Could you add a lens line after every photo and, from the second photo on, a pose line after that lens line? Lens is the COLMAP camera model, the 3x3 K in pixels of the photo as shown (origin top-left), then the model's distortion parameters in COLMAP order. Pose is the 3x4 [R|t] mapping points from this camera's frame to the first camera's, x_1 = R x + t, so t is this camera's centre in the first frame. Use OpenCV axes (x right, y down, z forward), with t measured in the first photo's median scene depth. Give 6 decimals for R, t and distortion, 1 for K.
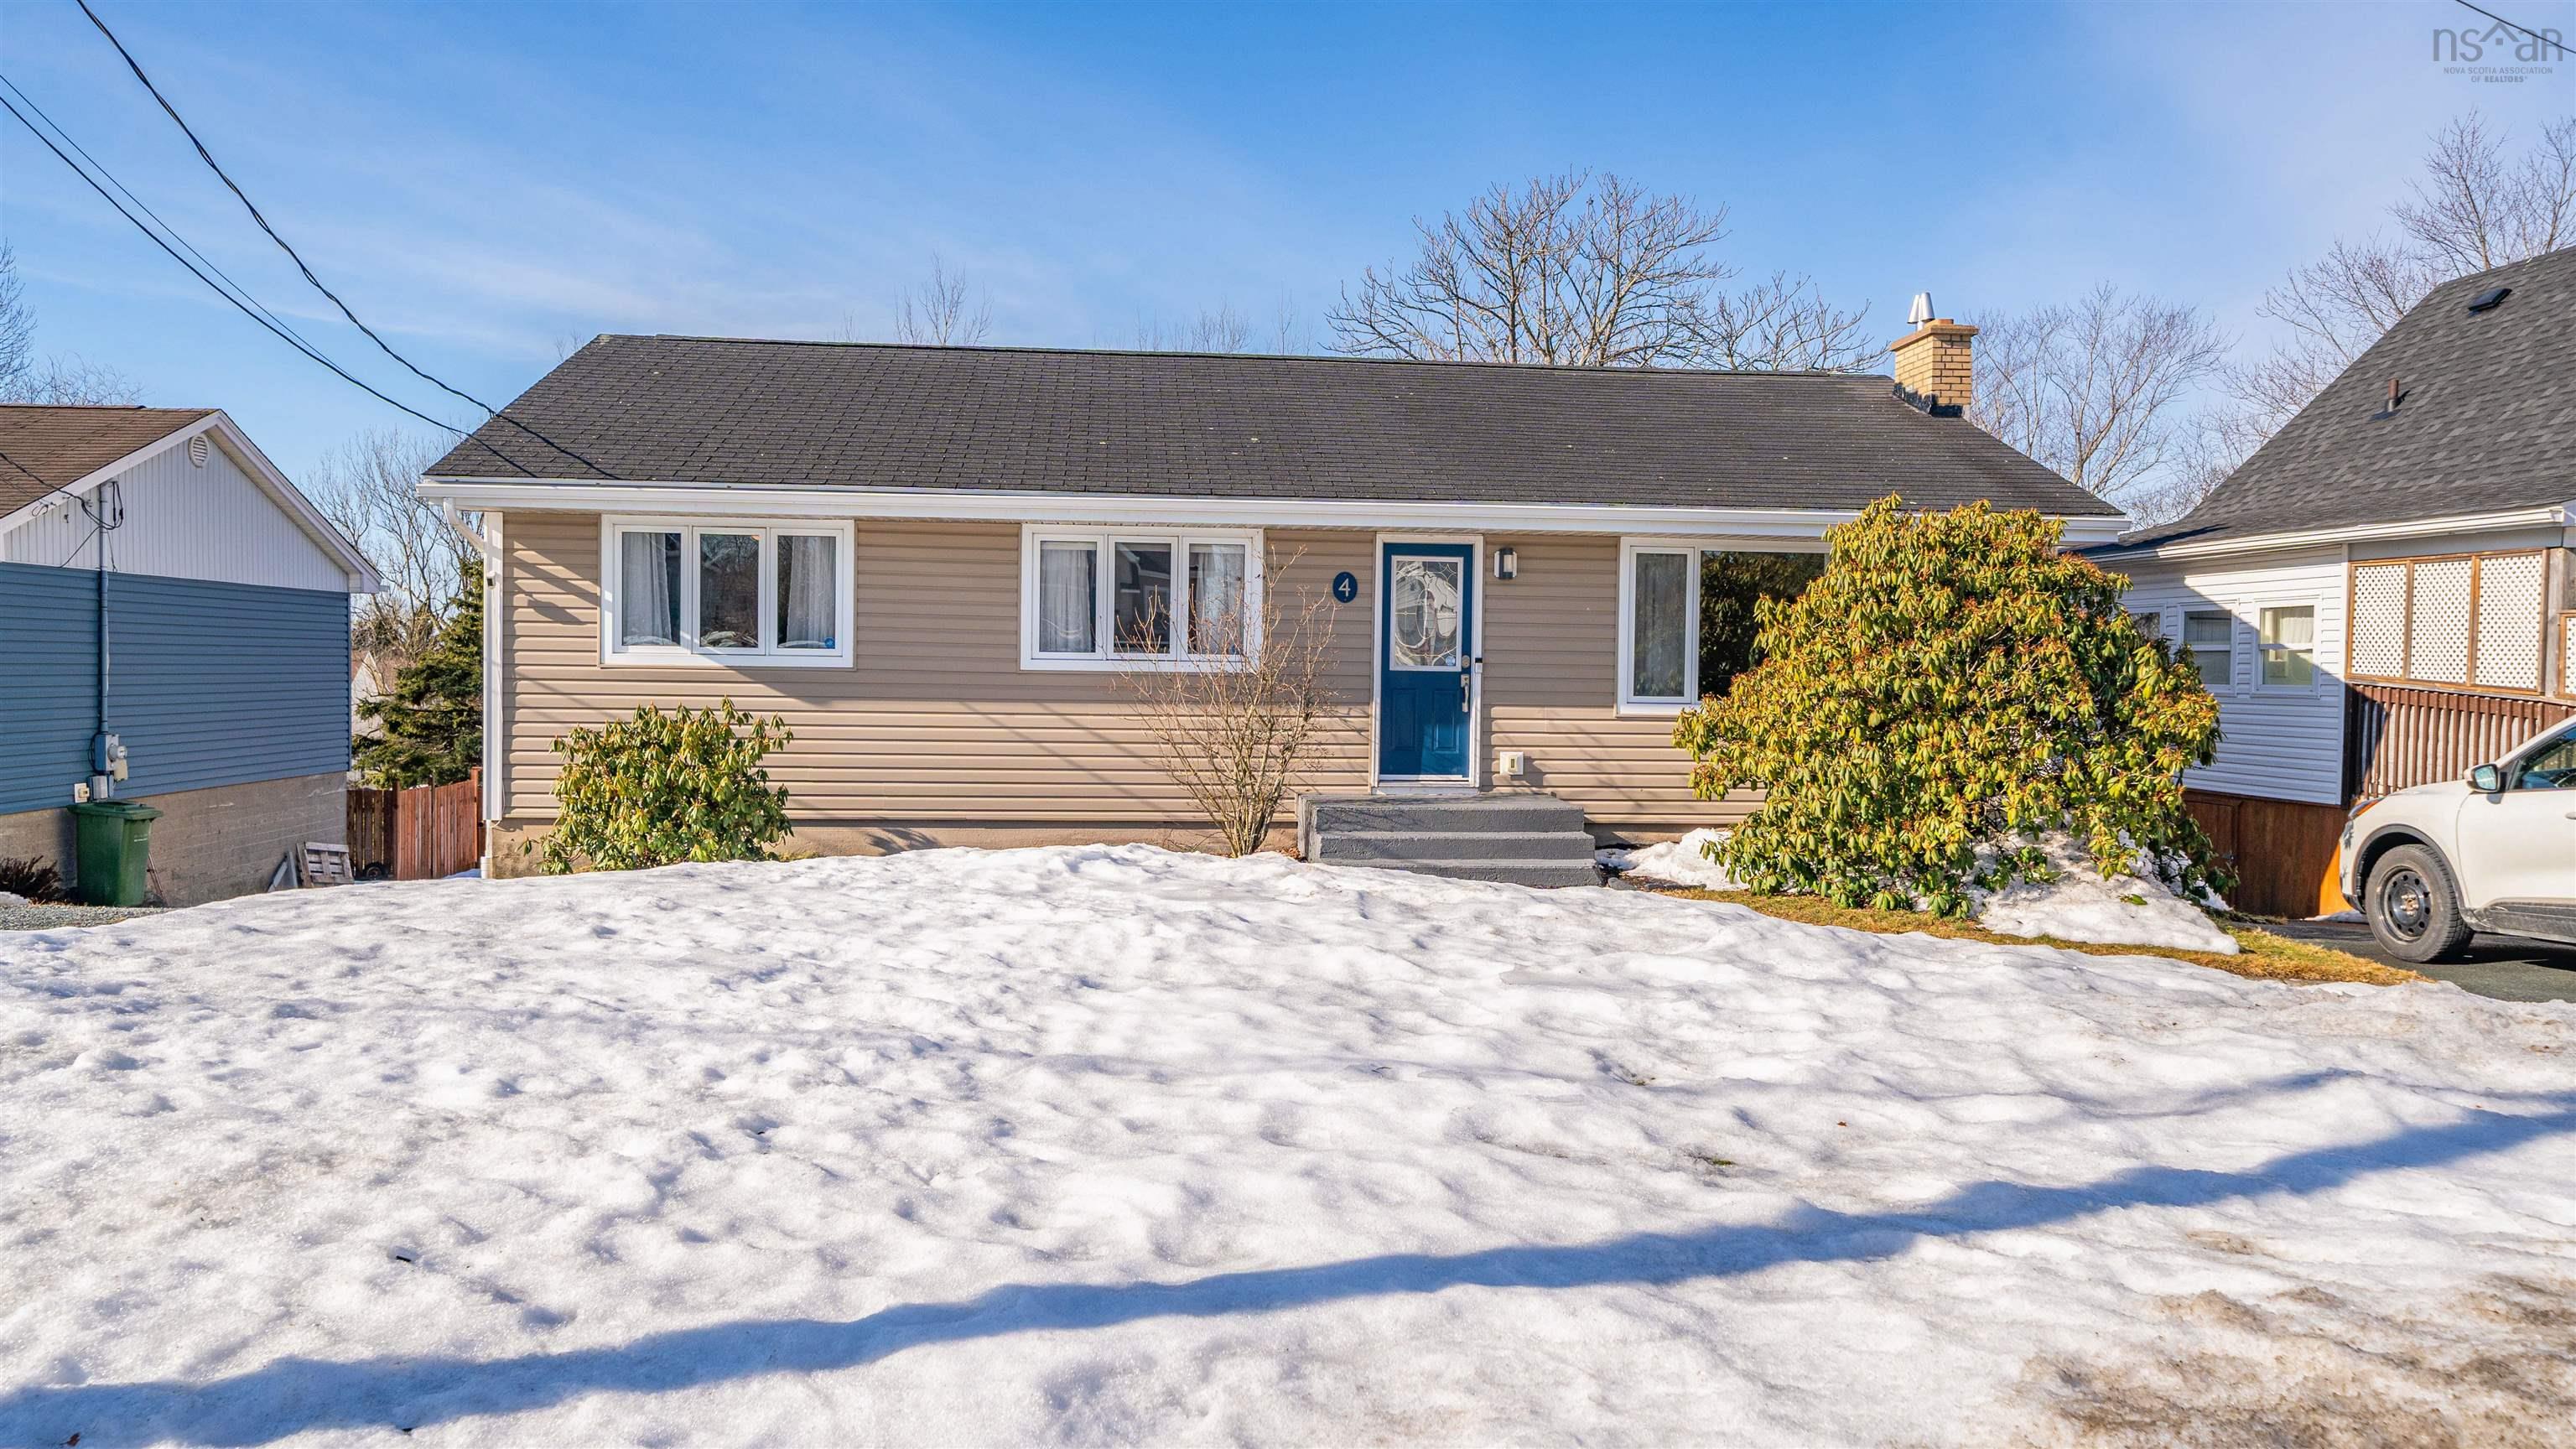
lens RADIAL K [[1737.8, 0, 1285.7], [0, 1737.8, 726.7], [0, 0, 1]] dist [0.000520, -0.000152]
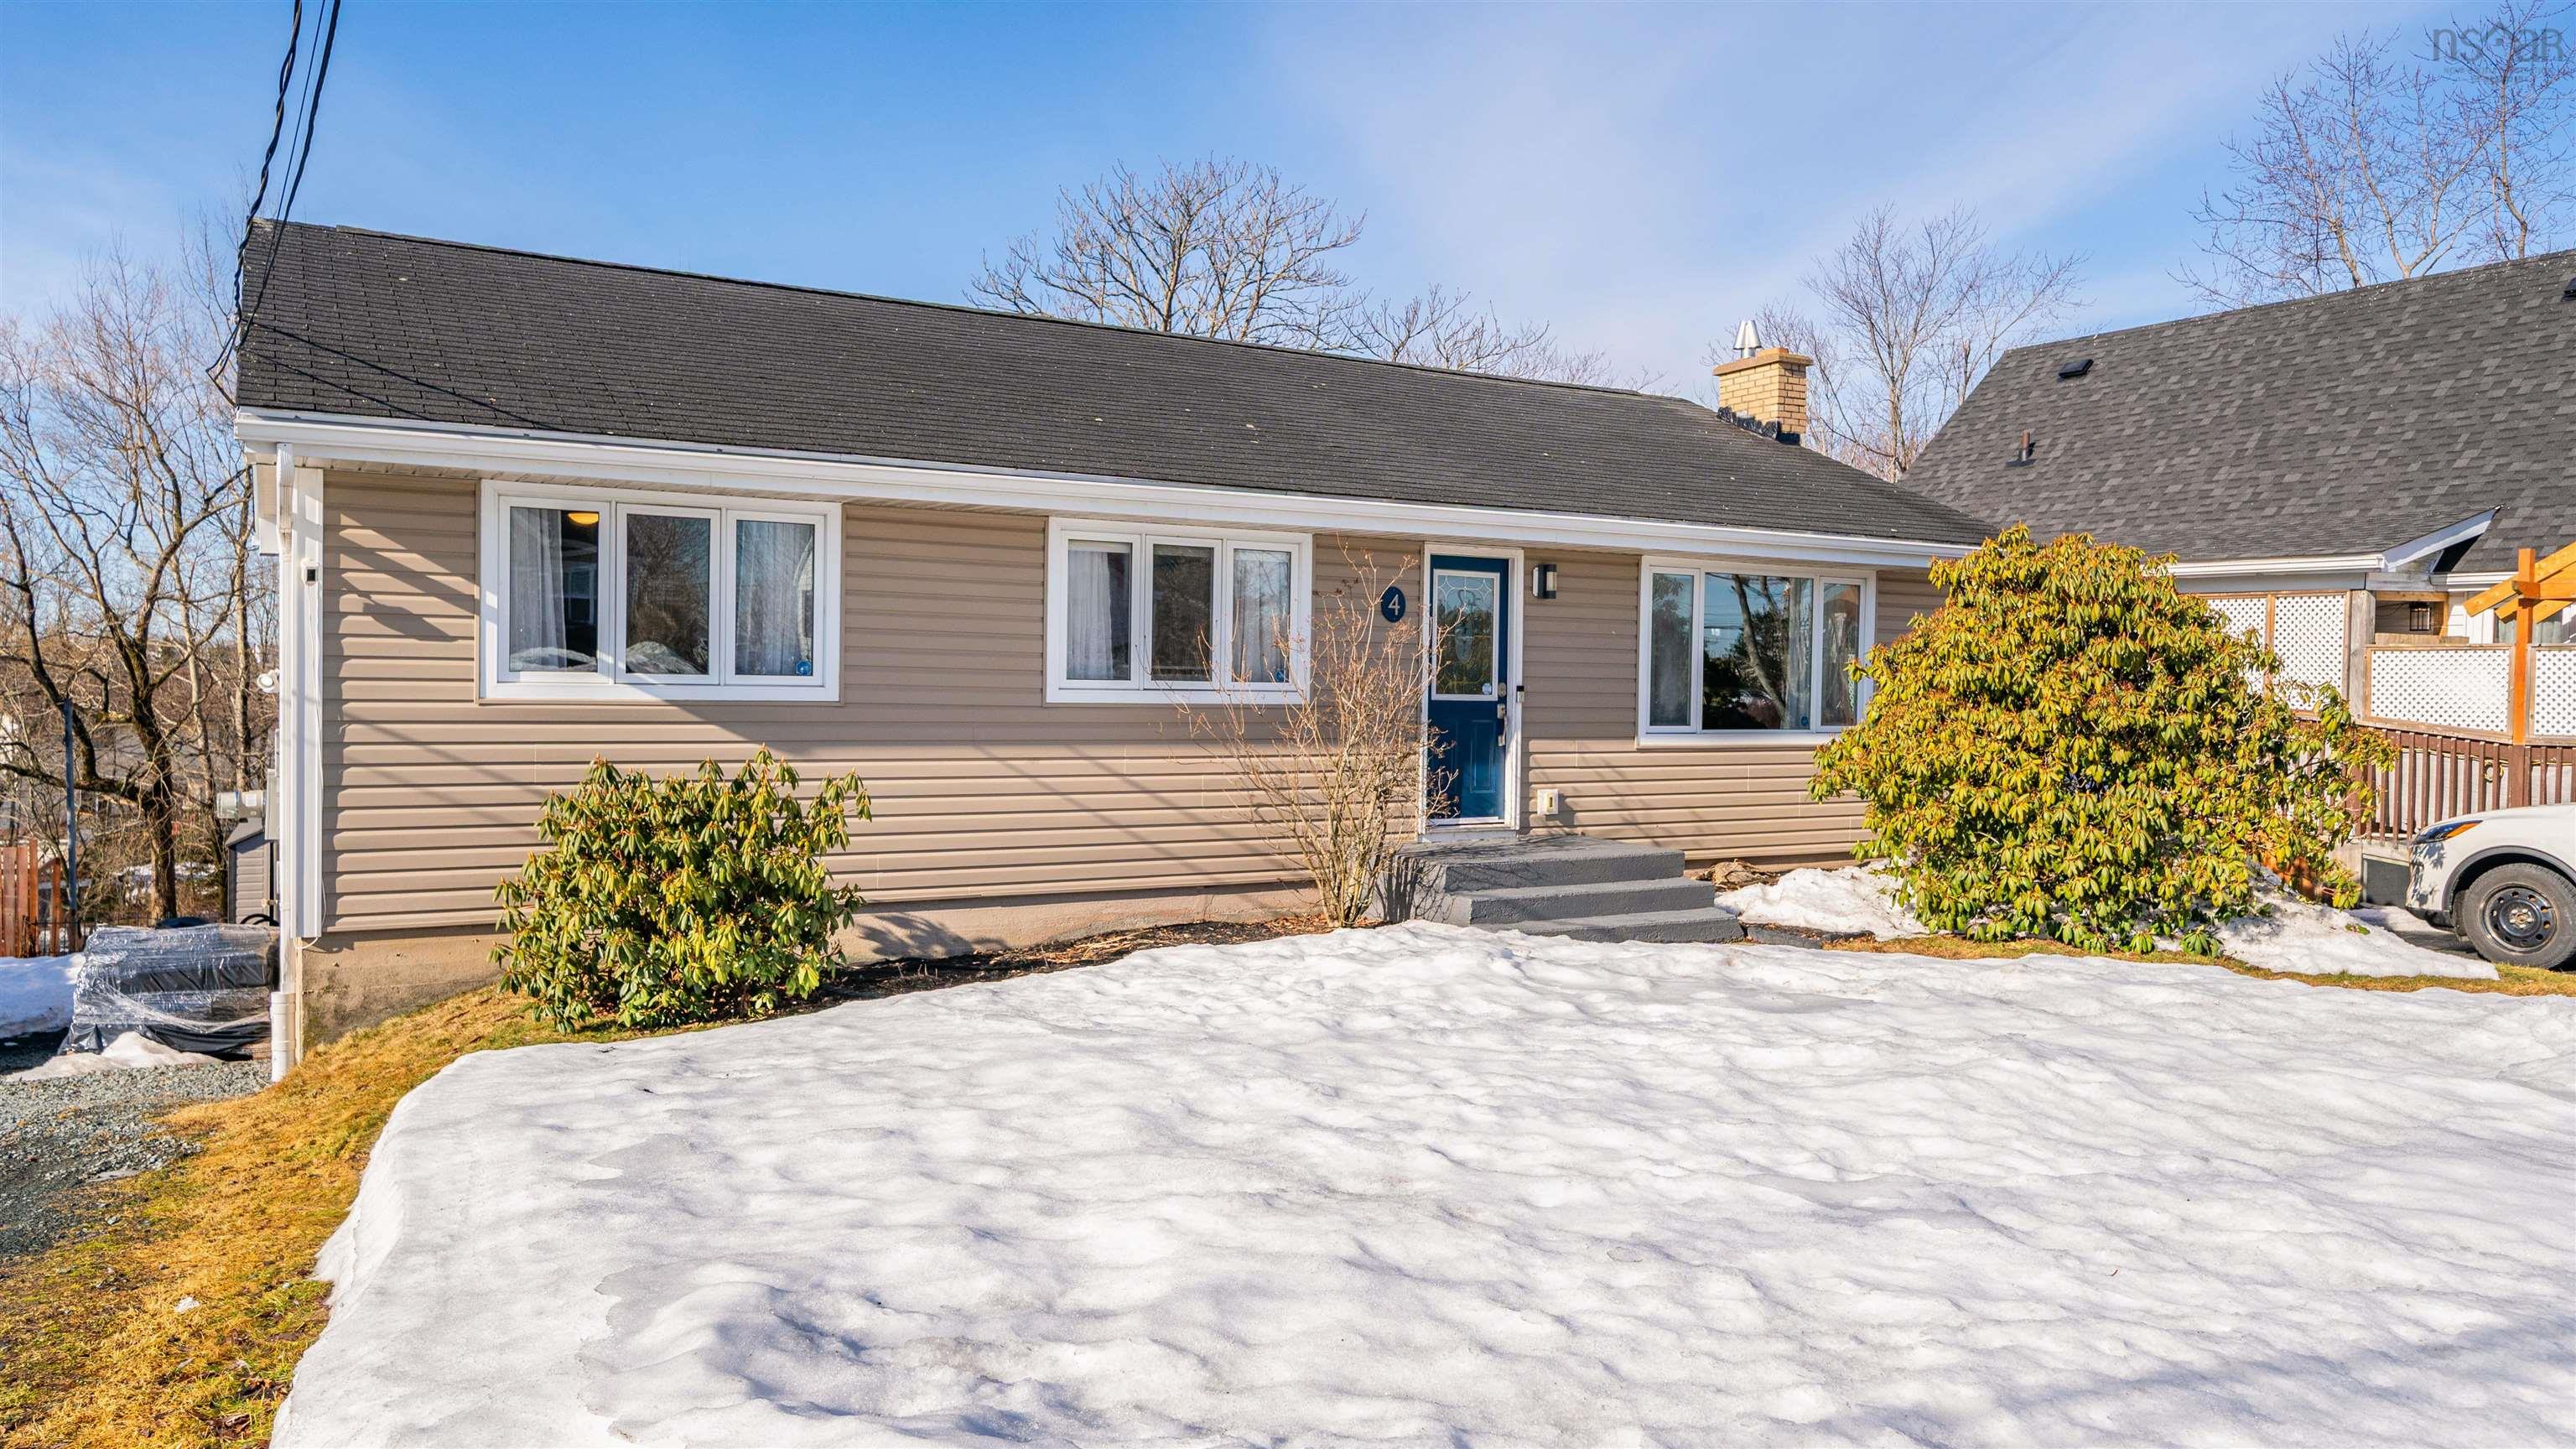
lens RADIAL K [[1737.8, 0, 1285.7], [0, 1737.8, 726.7], [0, 0, 1]] dist [0.000520, -0.000152]
pose [[0.909842, -0.011337, 0.414799, -0.379049], [0.011891, 0.999929, 0.001246, -0.021534], [-0.414784, 0.003798, 0.909912, 0.240836]]
